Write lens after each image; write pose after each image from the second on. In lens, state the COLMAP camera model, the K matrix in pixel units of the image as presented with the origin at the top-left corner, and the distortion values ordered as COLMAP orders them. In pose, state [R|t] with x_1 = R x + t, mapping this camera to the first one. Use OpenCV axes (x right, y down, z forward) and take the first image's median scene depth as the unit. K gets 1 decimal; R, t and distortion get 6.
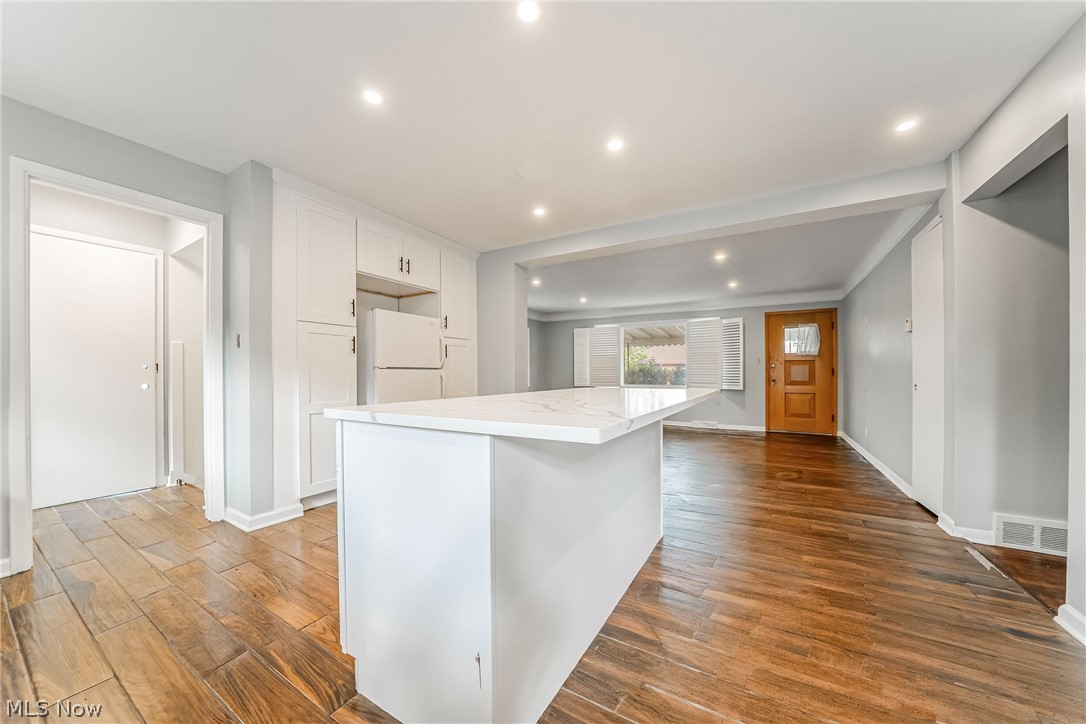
lens RADIAL K [[380.4, 0, 544.7], [0, 380.4, 370.6], [0, 0, 1]] dist [-0.000876, -0.000050]
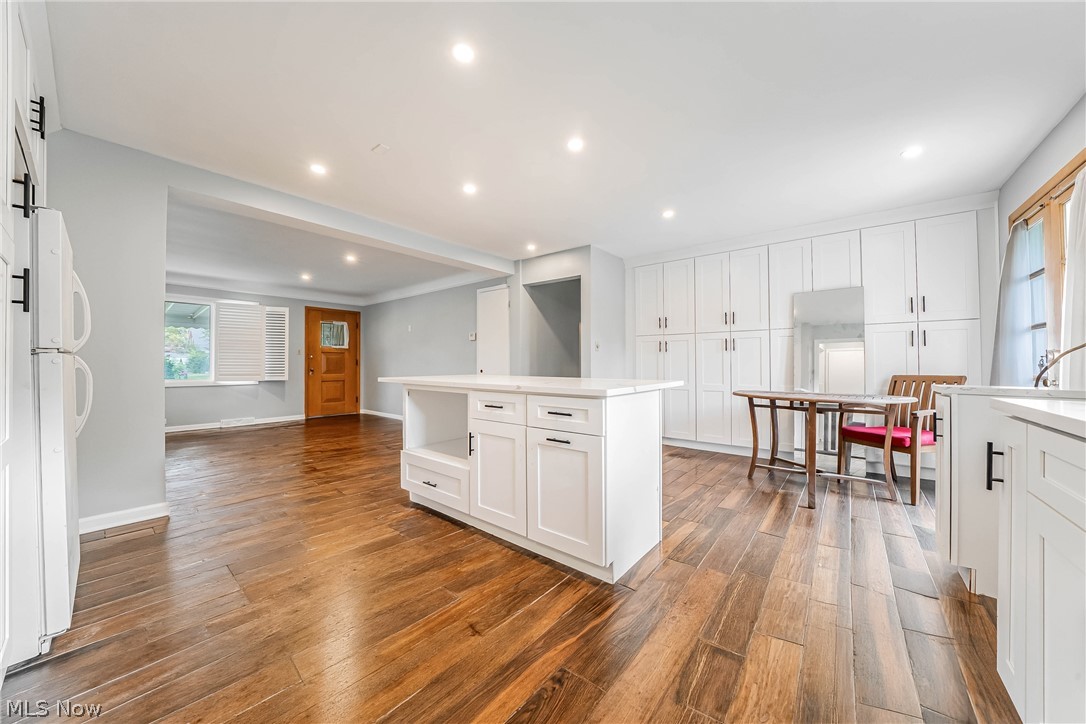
lens RADIAL K [[380.4, 0, 544.7], [0, 380.4, 370.6], [0, 0, 1]] dist [-0.000876, -0.000050]
pose [[0.169582, -0.017089, 0.985368, -0.353130], [-0.005253, 0.999820, 0.018244, 0.003167], [-0.985502, -0.008270, 0.169461, 0.169315]]
